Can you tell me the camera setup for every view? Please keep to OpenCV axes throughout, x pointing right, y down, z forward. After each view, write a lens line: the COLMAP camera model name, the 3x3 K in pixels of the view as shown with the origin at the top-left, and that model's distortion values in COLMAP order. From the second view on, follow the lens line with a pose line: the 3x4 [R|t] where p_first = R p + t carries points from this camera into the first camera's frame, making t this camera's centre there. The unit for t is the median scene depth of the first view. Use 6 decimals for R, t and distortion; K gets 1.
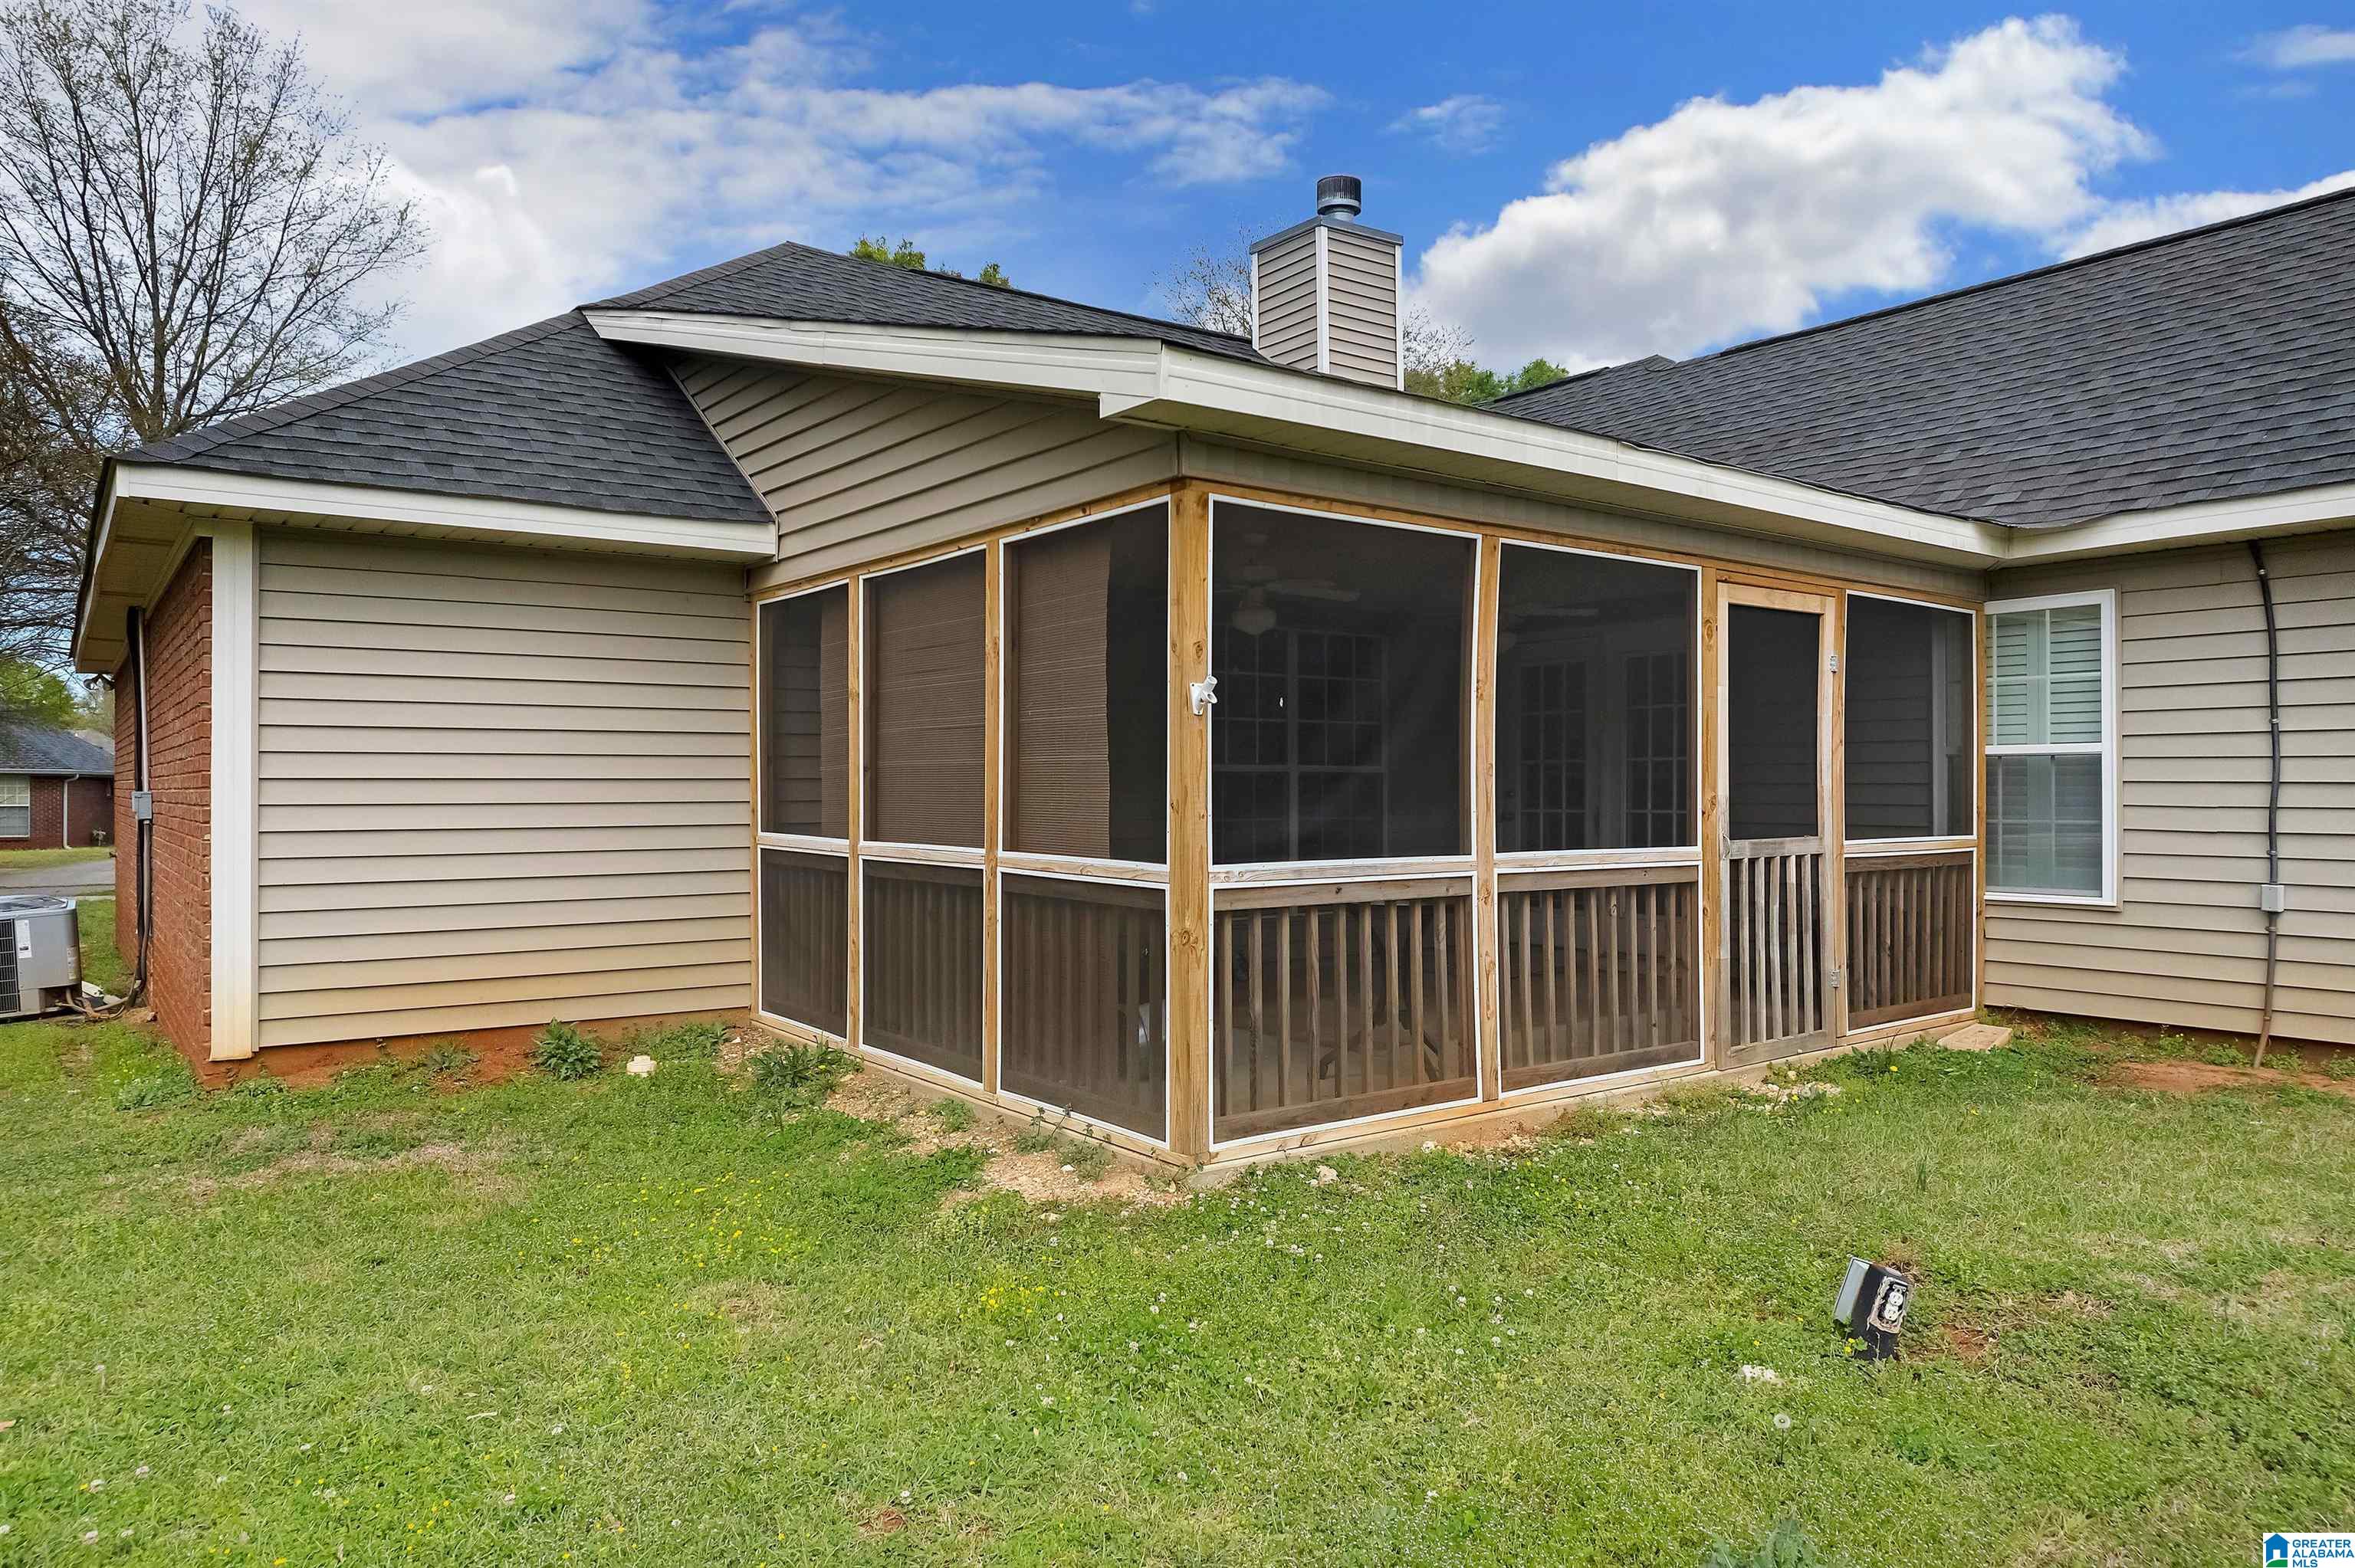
lens RADIAL K [[1531.5, 0, 1183.2], [0, 1531.5, 781.0], [0, 0, 1]] dist [-0.066837, 0.059648]
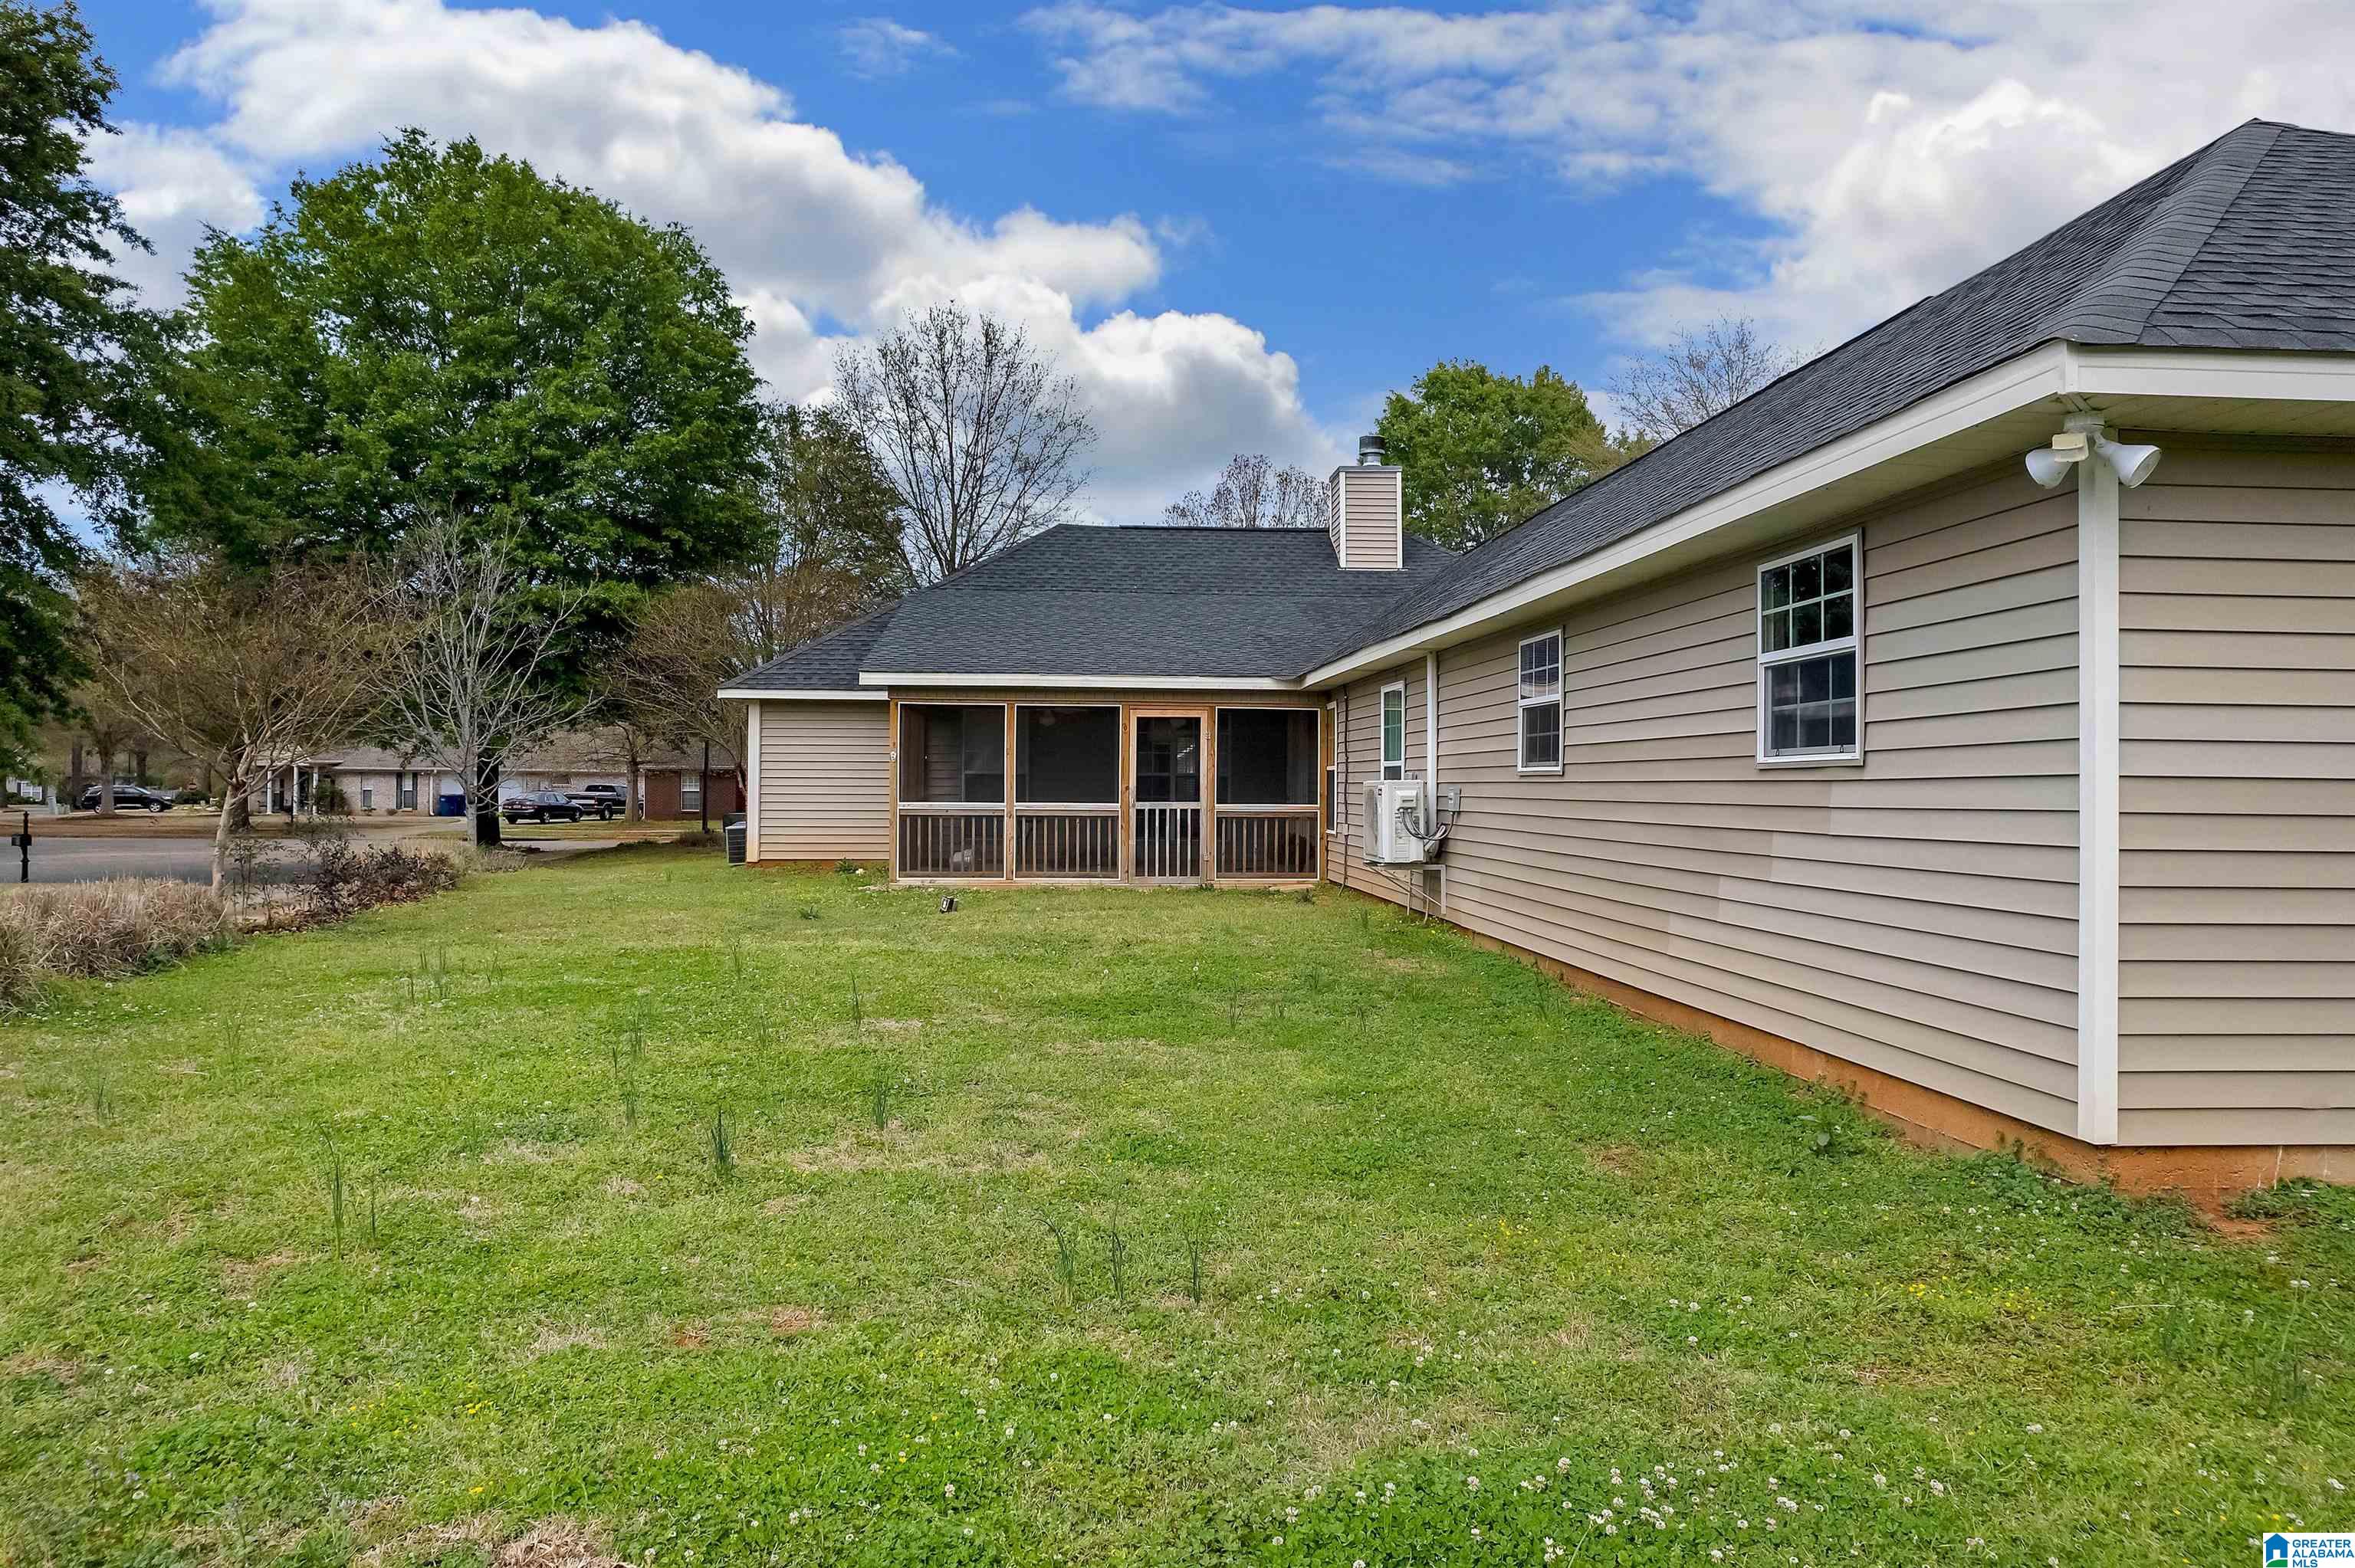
lens RADIAL K [[1531.5, 0, 1183.2], [0, 1531.5, 781.0], [0, 0, 1]] dist [-0.066837, 0.059648]
pose [[0.847771, 0.004193, -0.530346, 1.932503], [-0.005050, 0.999987, -0.000166, 0.000642], [0.530338, 0.002819, 0.847781, -1.343287]]
